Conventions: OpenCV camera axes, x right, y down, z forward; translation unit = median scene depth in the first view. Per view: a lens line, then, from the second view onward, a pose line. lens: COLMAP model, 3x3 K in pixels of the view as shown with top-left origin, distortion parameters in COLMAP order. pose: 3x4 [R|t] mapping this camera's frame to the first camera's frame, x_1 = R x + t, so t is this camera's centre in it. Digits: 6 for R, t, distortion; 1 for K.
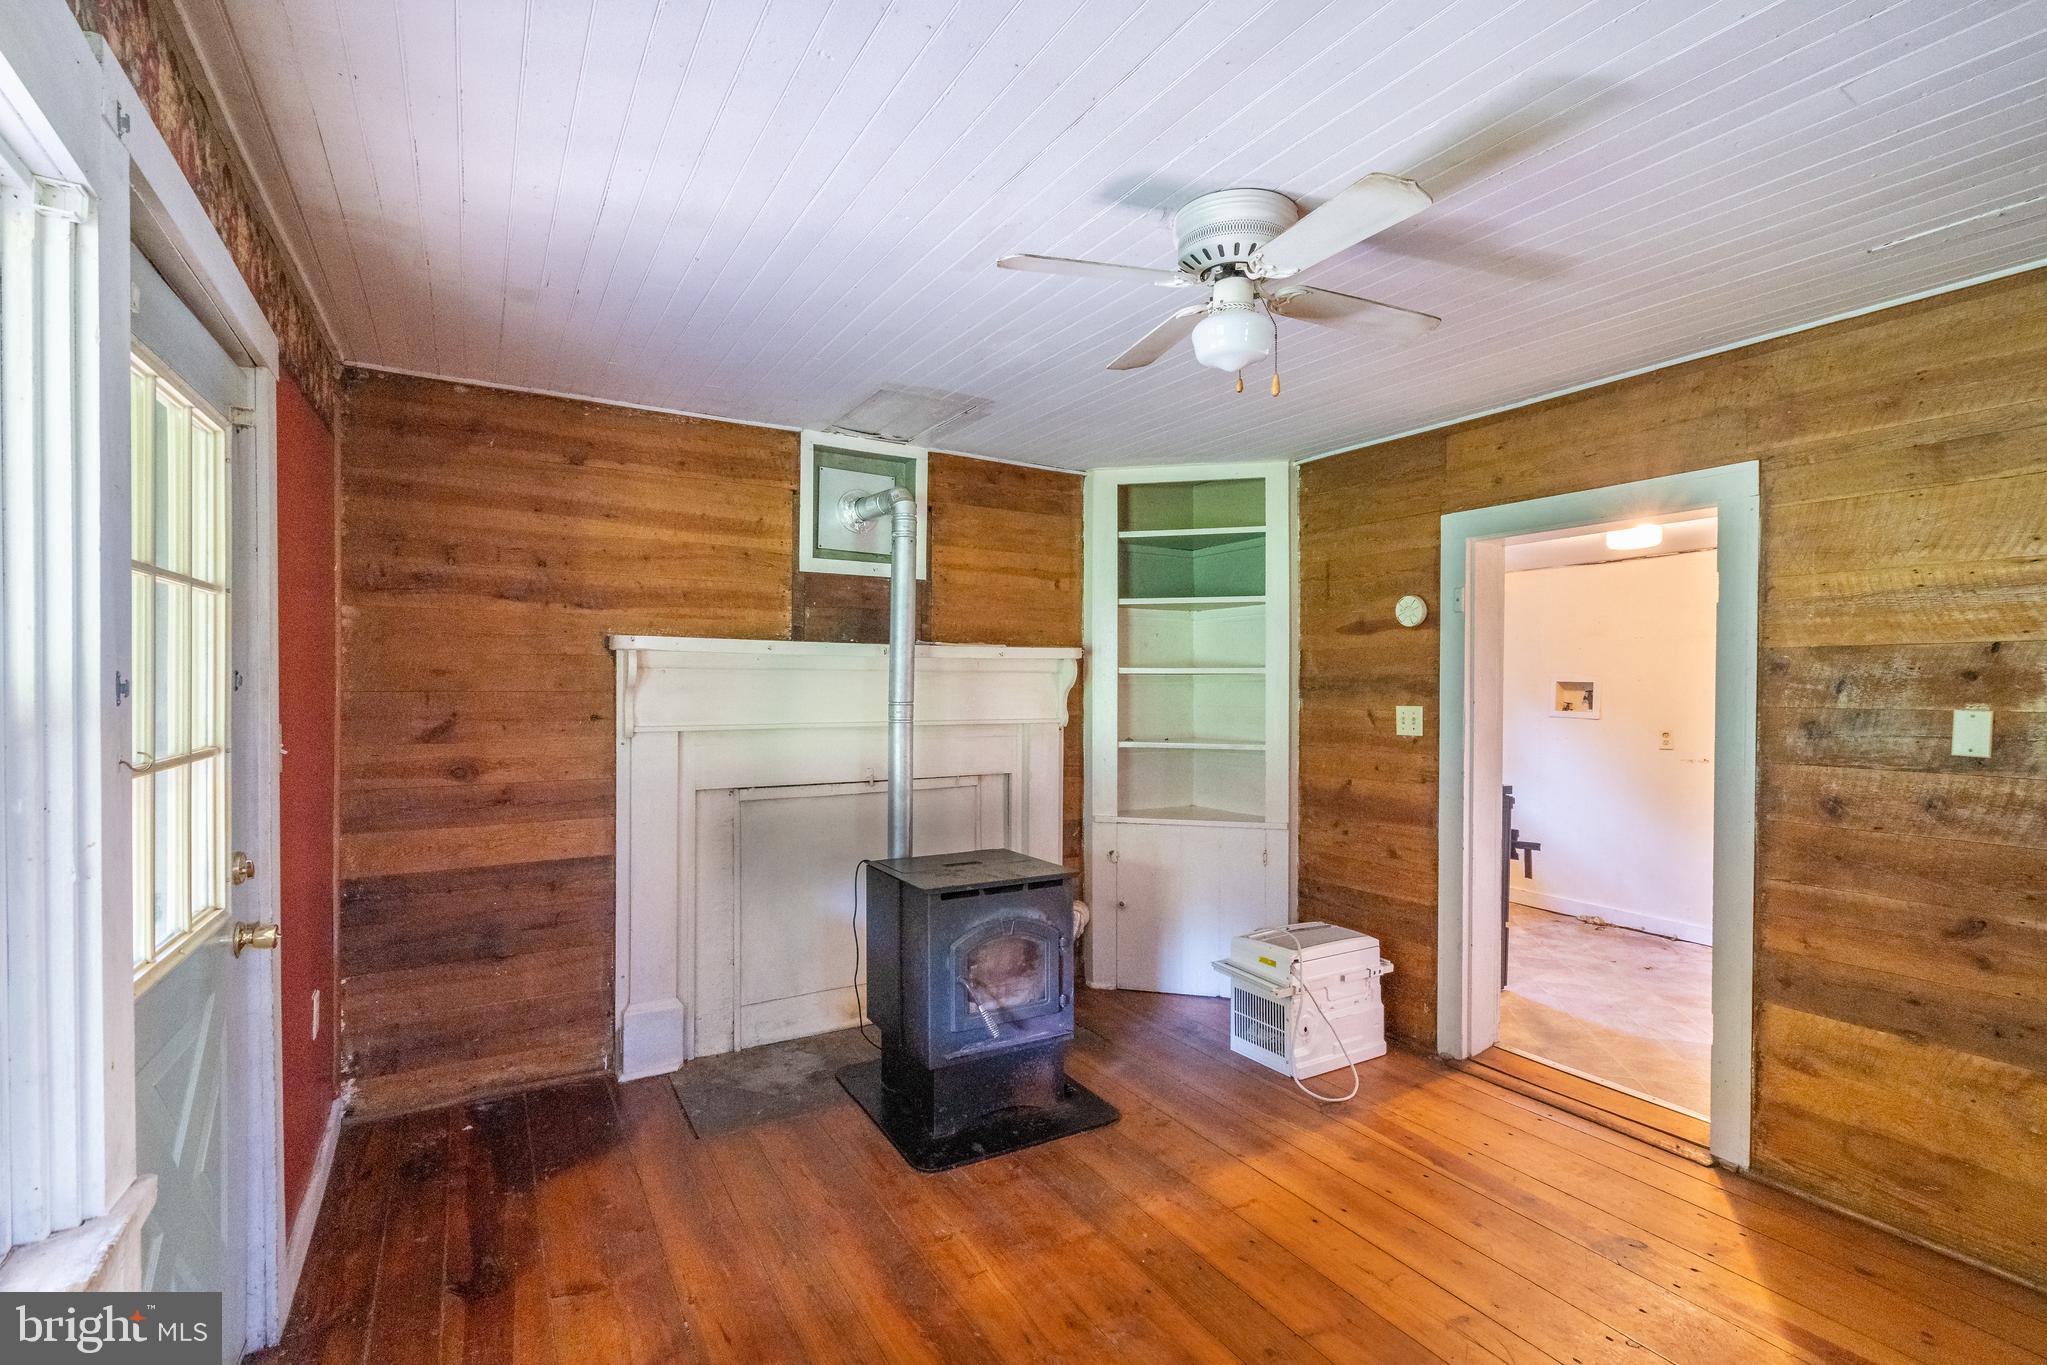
lens RADIAL K [[929.7, 0, 1023.5], [0, 929.7, 682.5], [0, 0, 1]] dist [-0.002794, -0.000380]
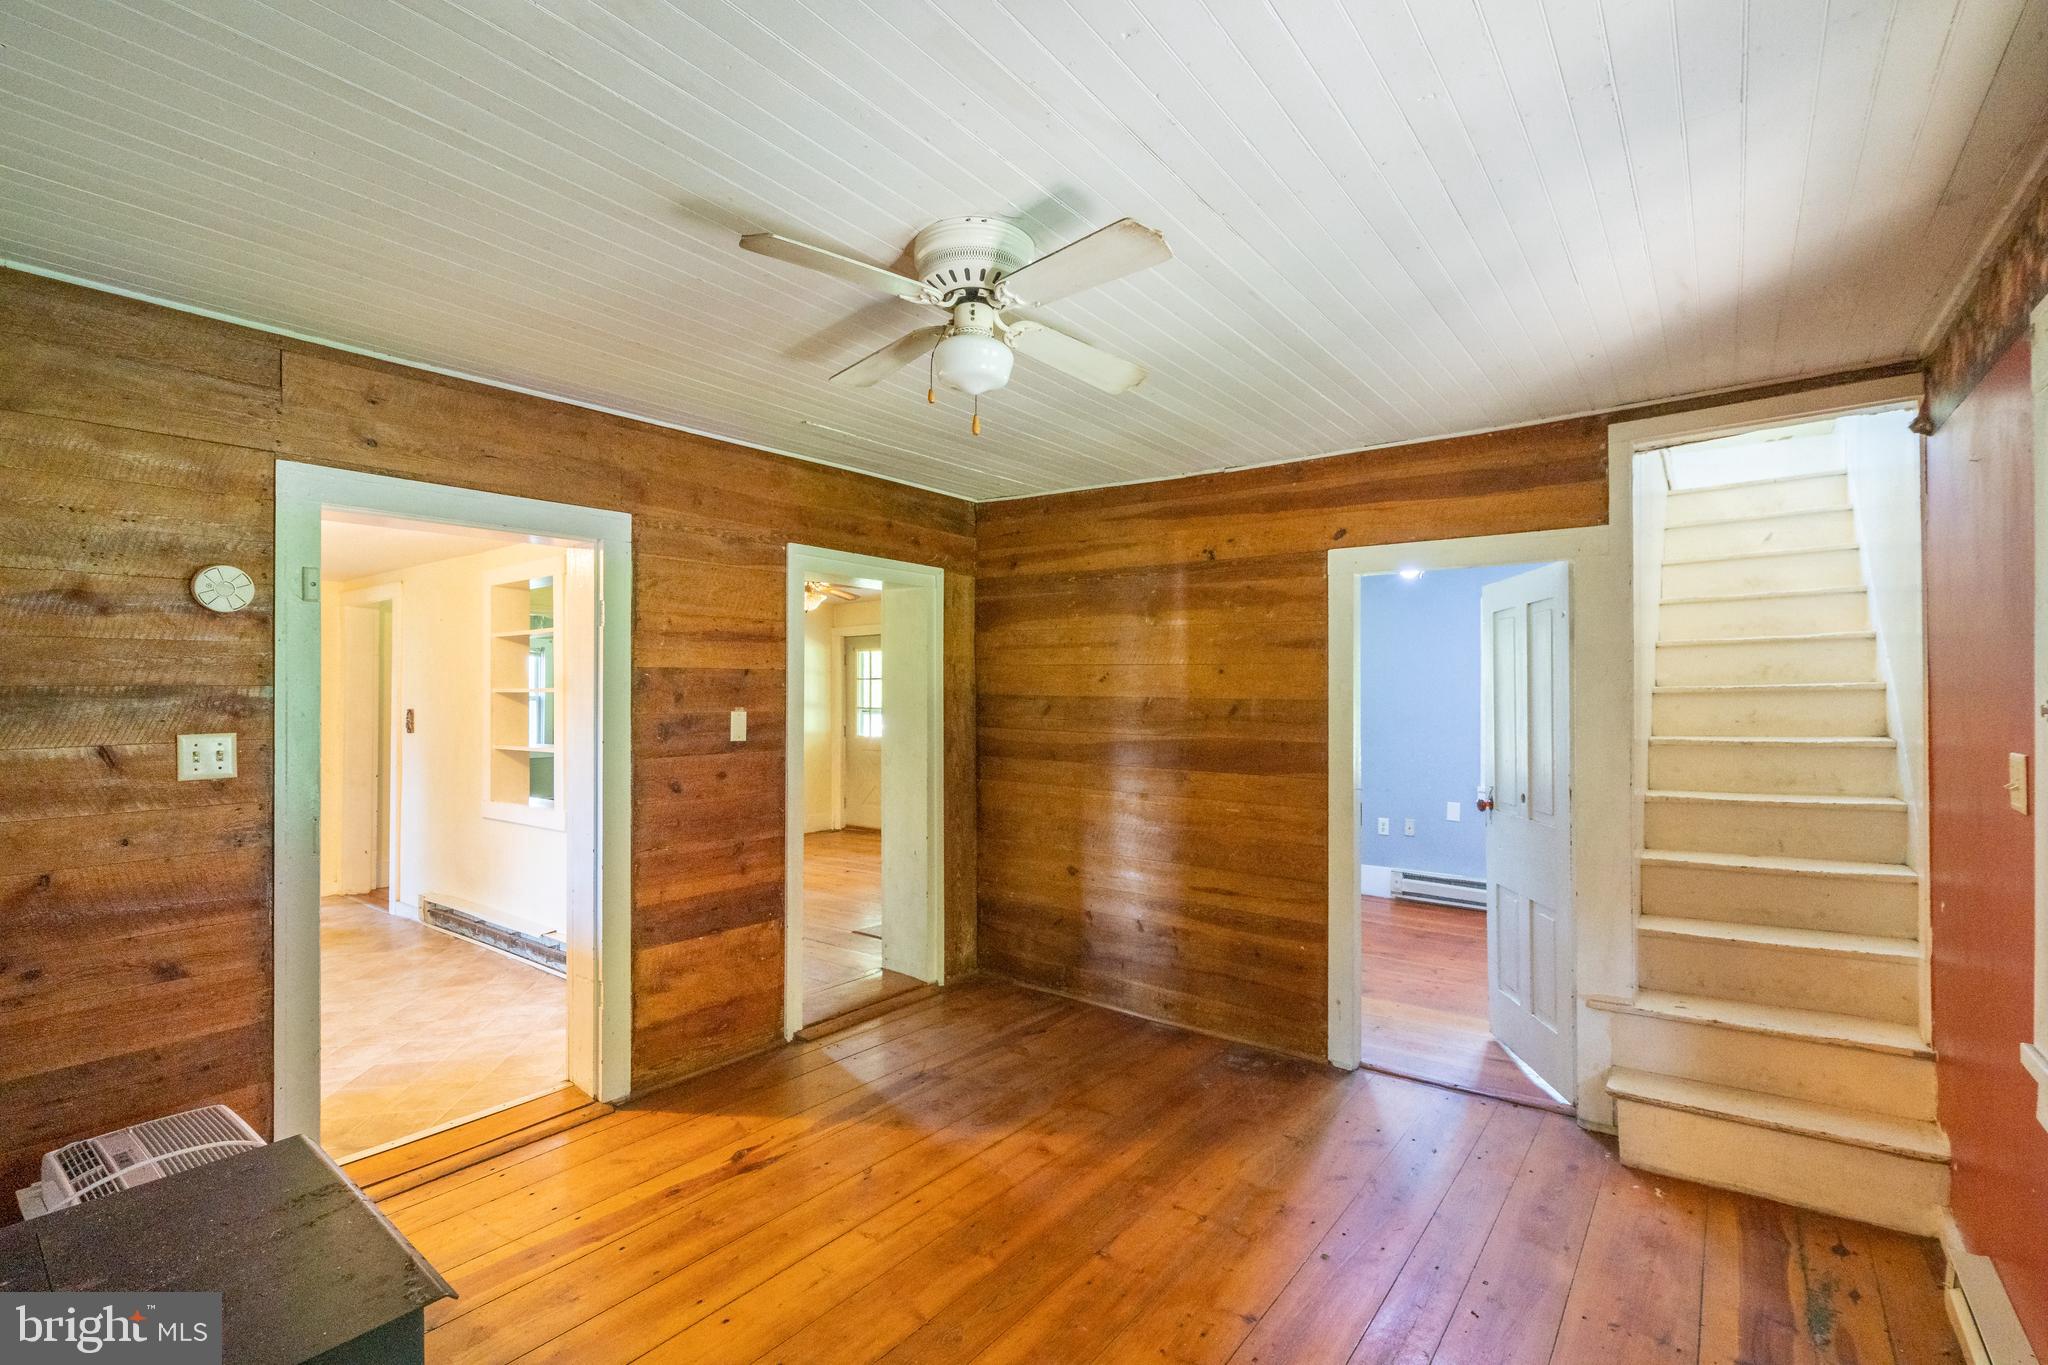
lens RADIAL K [[930.1, 0, 1024.0], [0, 930.1, 682.5], [0, 0, 1]] dist [-0.002794, -0.000380]
pose [[-0.374111, 0.007512, 0.927354, -0.550555], [0.003406, 0.999972, -0.006726, -0.006101], [-0.927378, 0.000643, -0.374126, 0.982223]]
